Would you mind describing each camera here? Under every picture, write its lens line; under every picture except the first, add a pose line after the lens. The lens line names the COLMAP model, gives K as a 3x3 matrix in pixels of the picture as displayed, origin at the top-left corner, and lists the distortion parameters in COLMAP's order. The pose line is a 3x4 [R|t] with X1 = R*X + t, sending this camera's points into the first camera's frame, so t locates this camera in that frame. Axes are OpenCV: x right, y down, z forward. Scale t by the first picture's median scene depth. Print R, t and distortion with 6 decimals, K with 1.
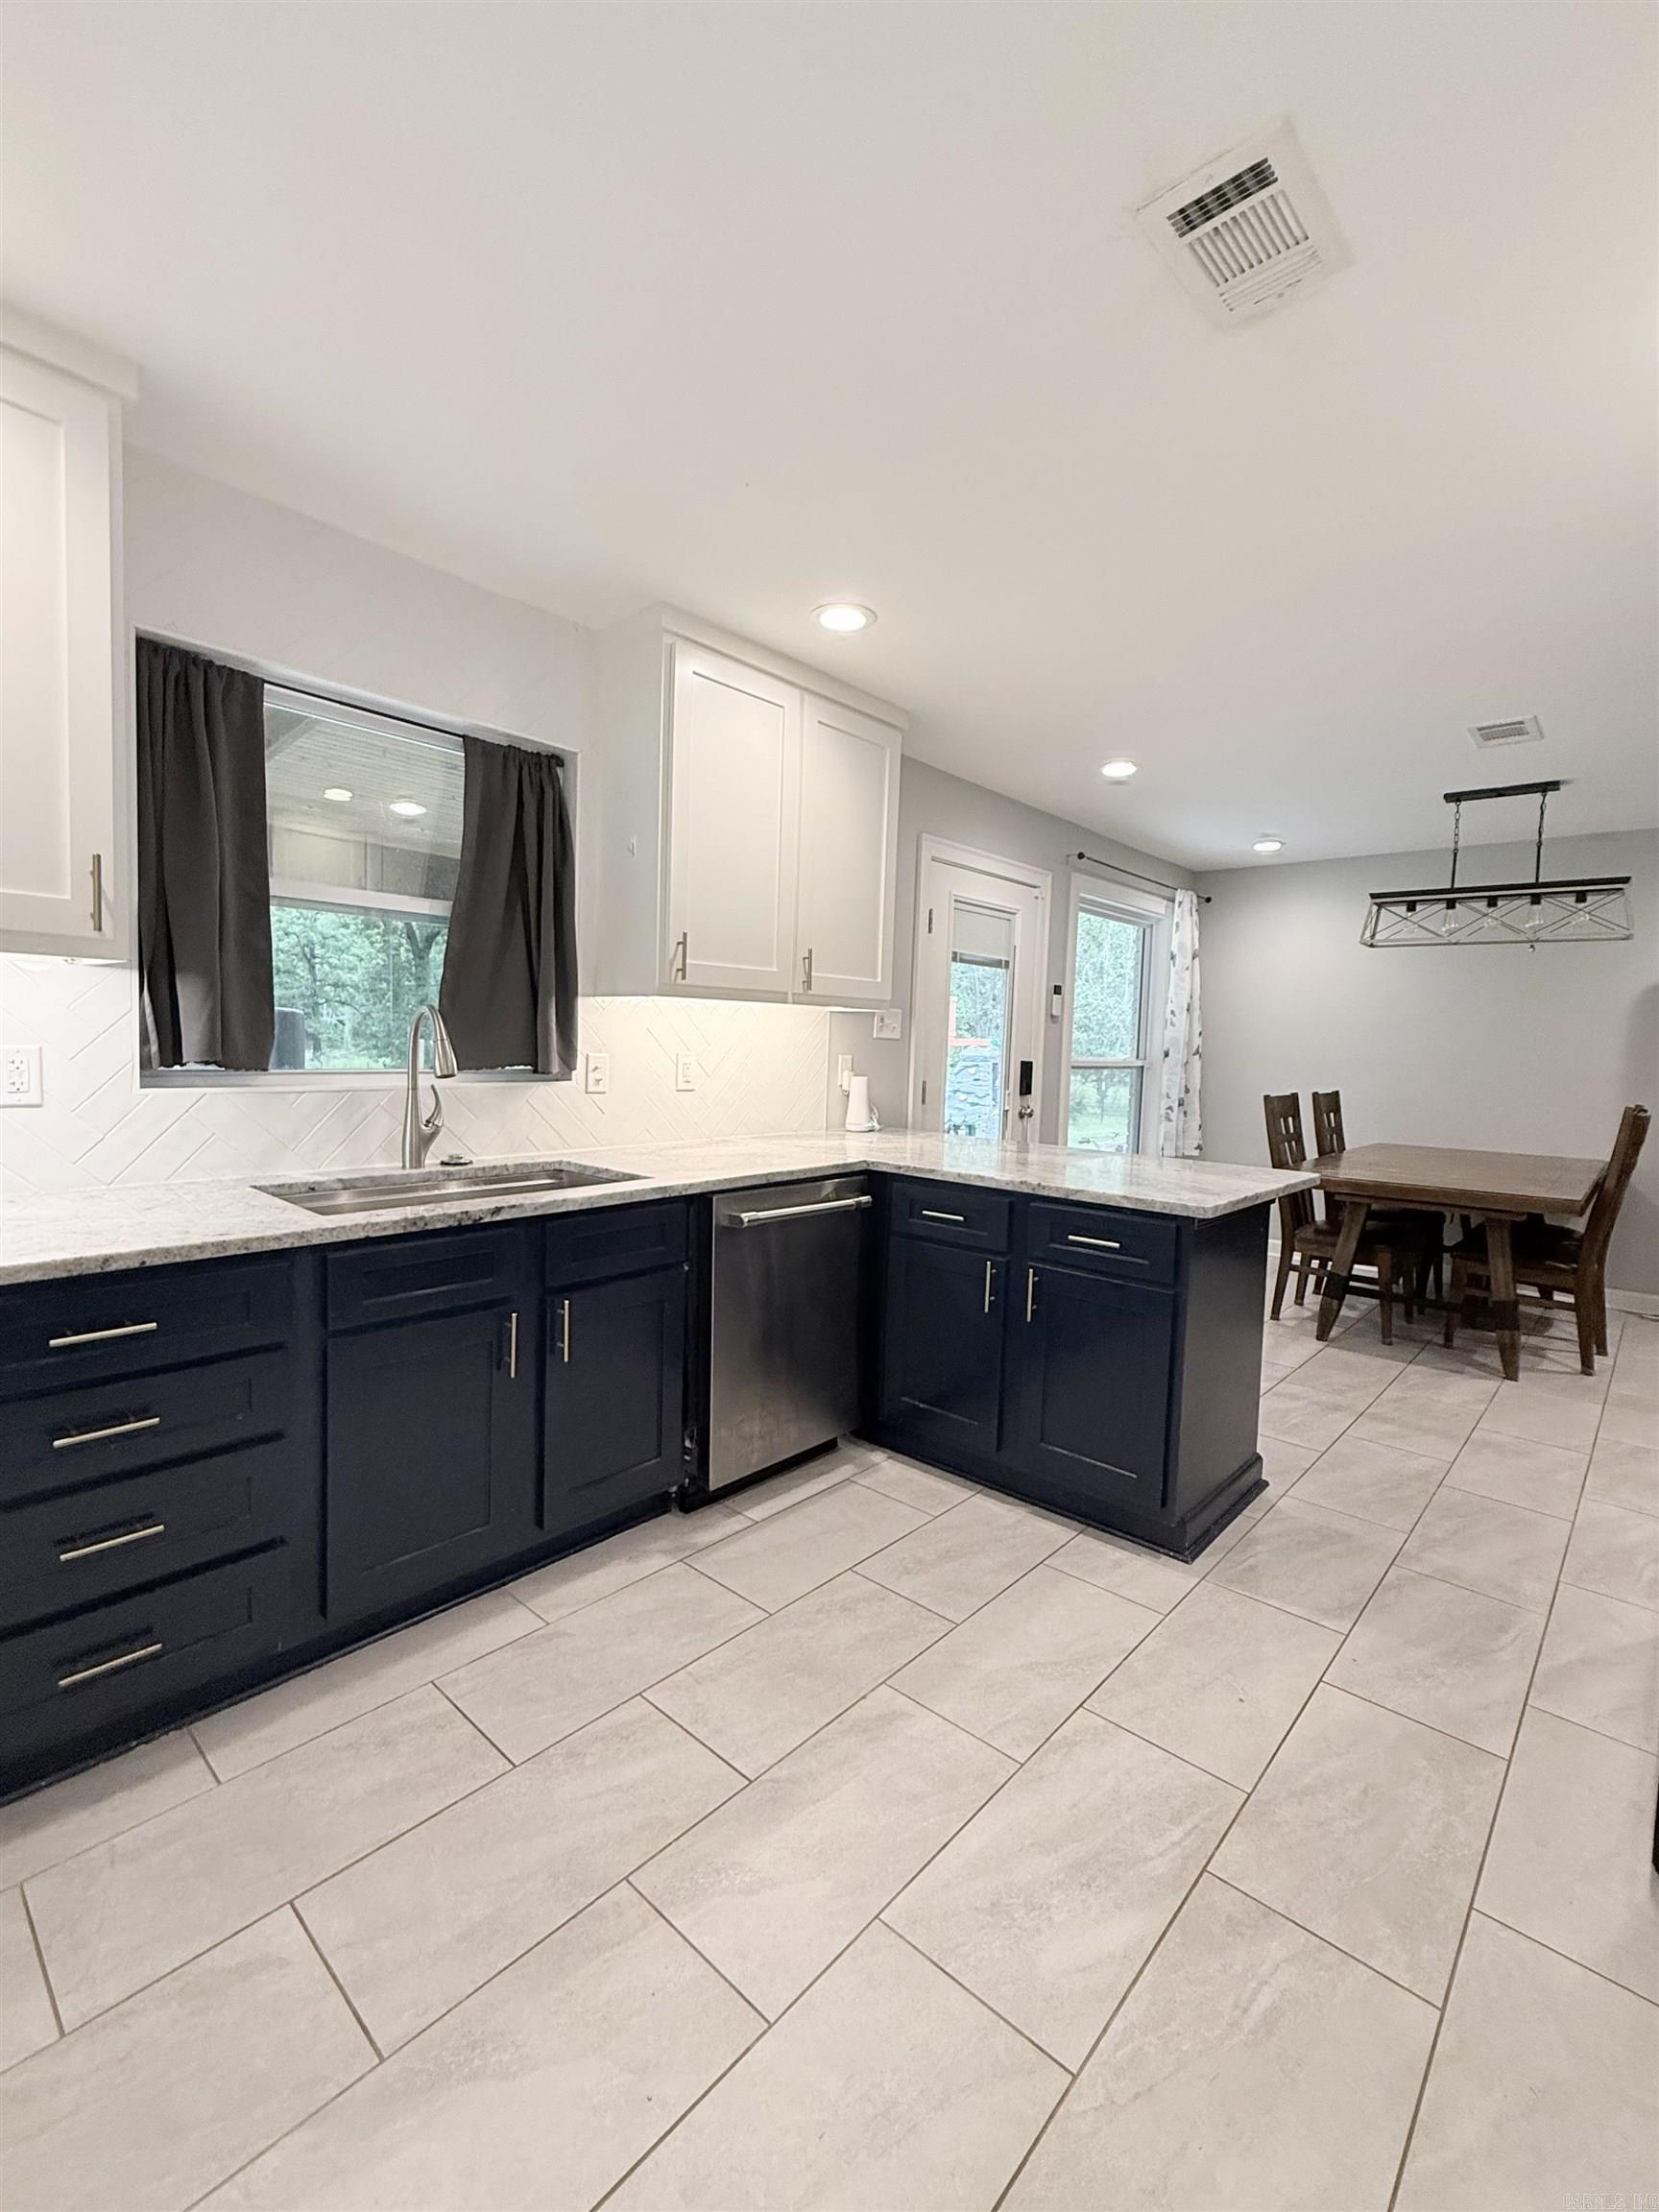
lens RADIAL K [[967.8, 0, 829.5], [0, 967.8, 1106.0], [0, 0, 1]] dist [0.000401, -0.000137]
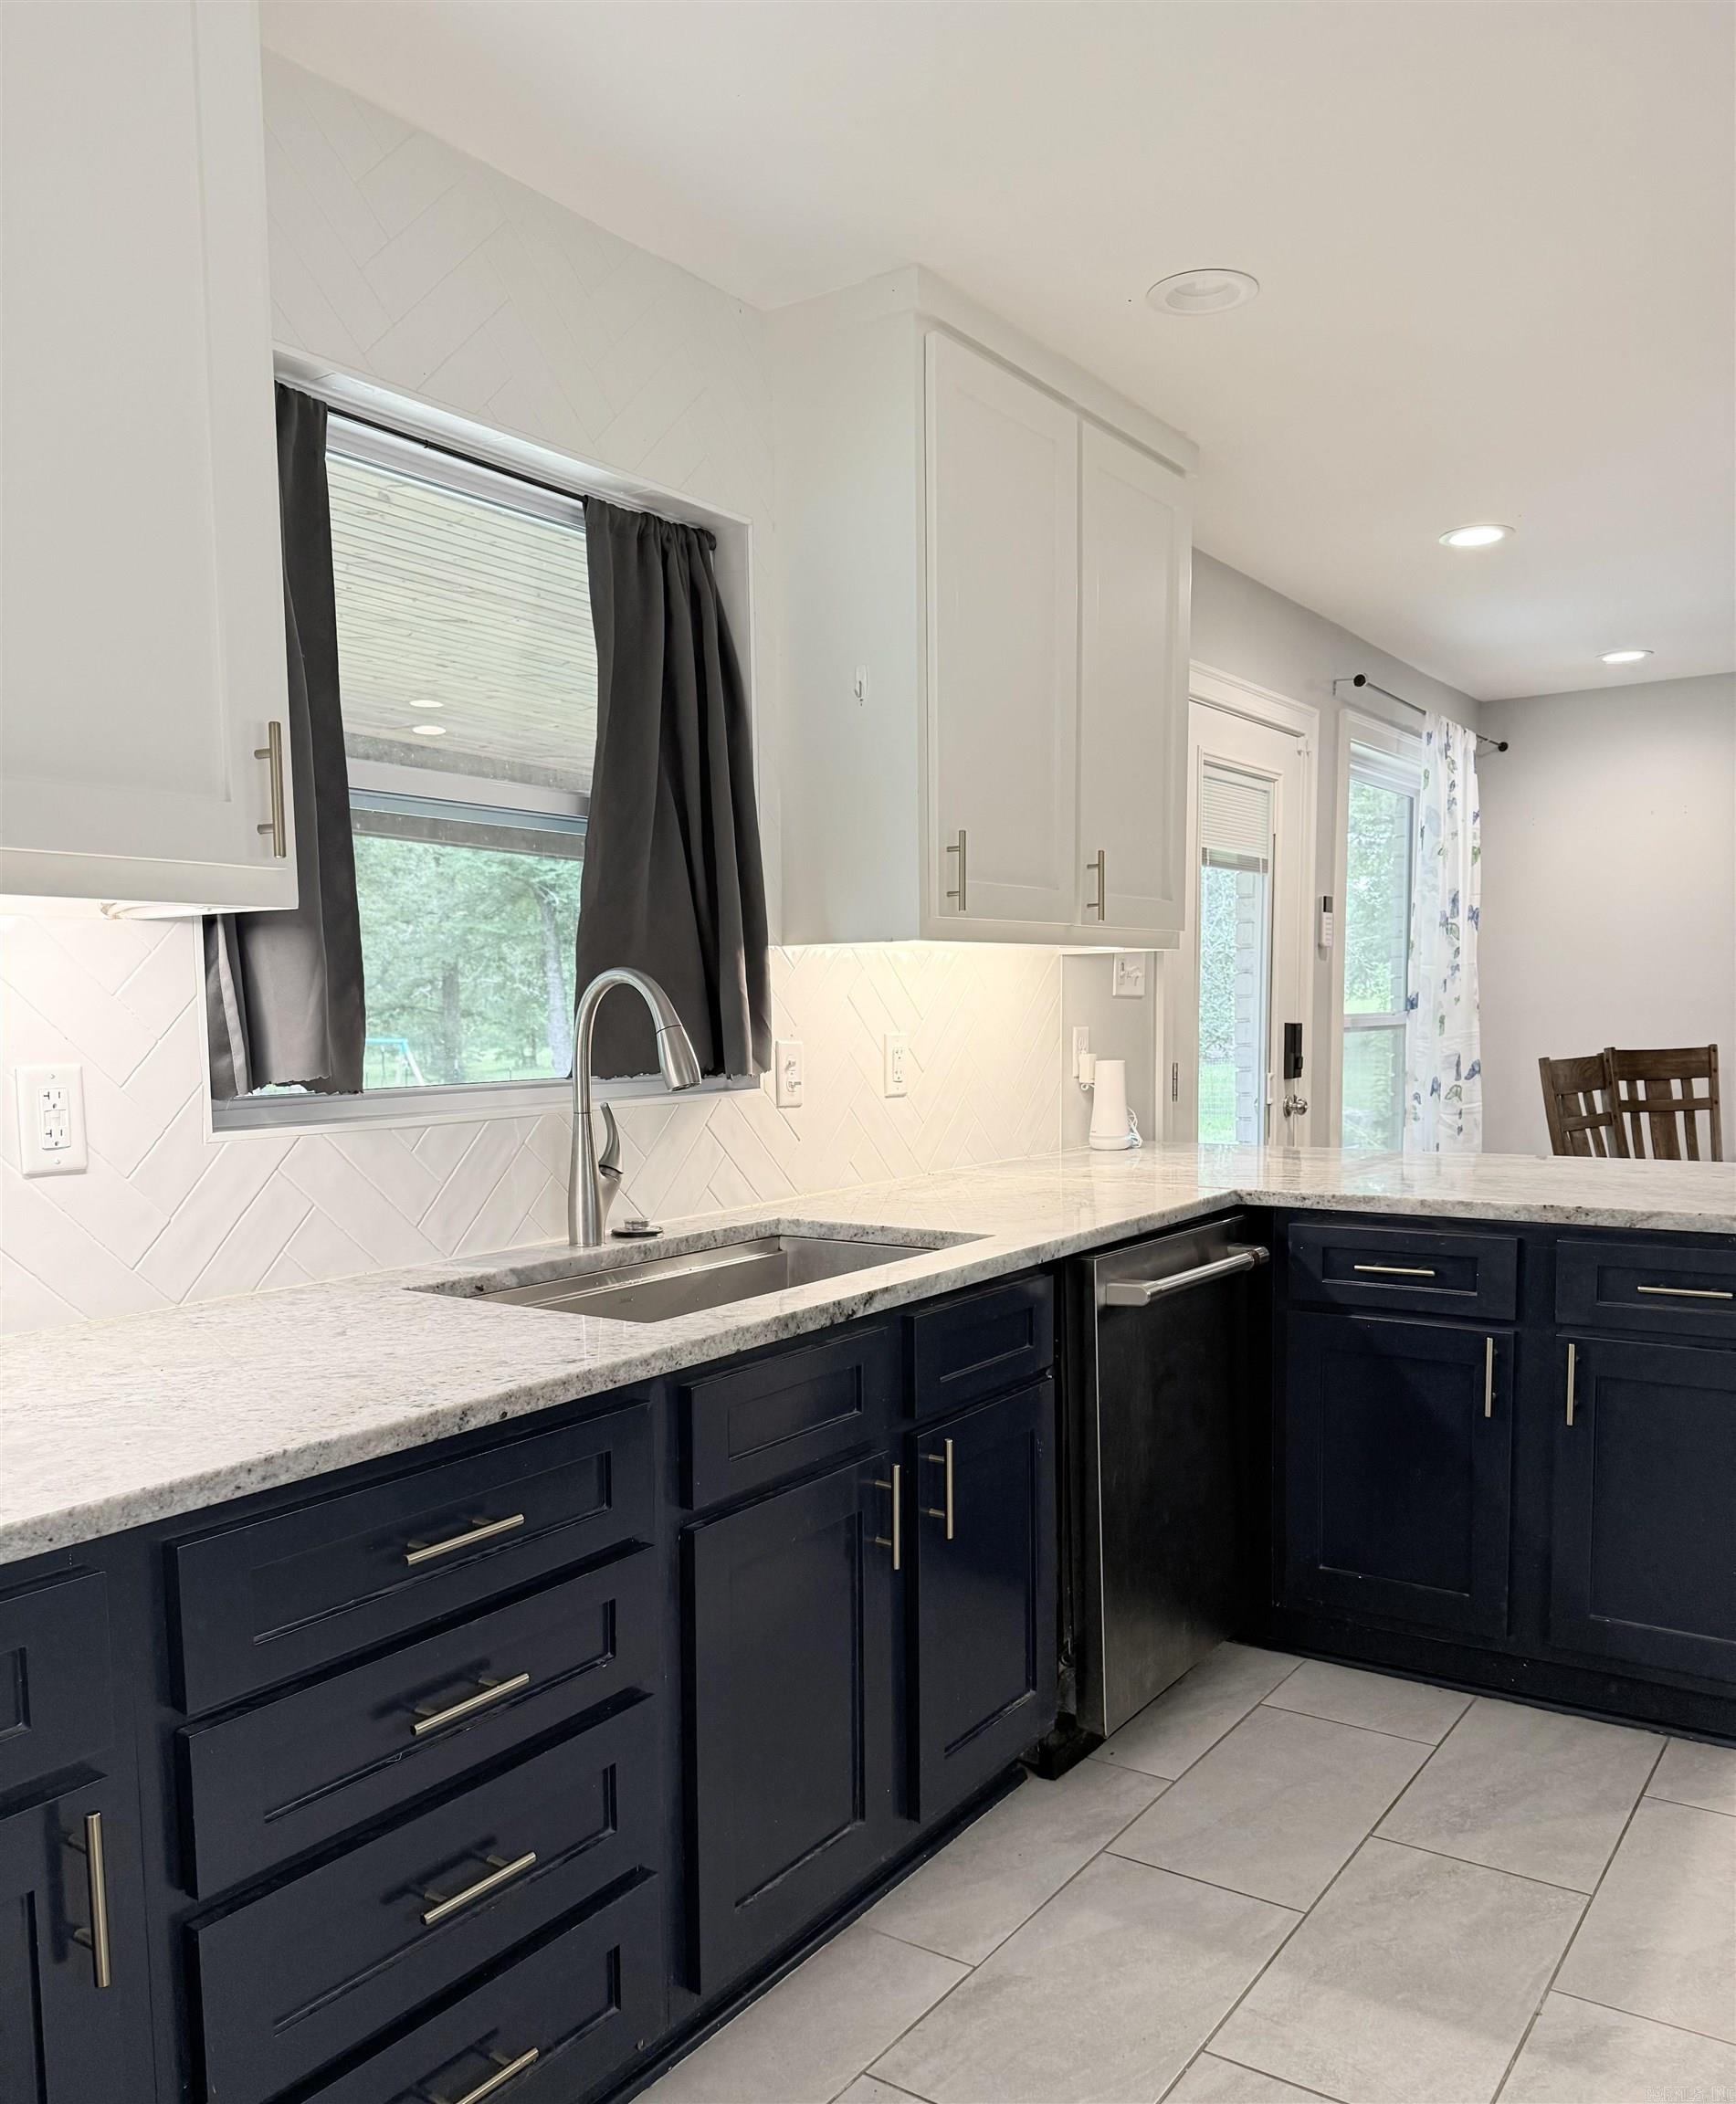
lens RADIAL K [[1642.2, 0, 866.3], [0, 1642.2, 1168.7], [0, 0, 1]] dist [0.143557, -0.225679]
pose [[0.990211, -0.058973, 0.126506, -0.351631], [0.055241, 0.997934, 0.032811, -0.005830], [-0.128179, -0.025502, 0.991423, -0.021295]]
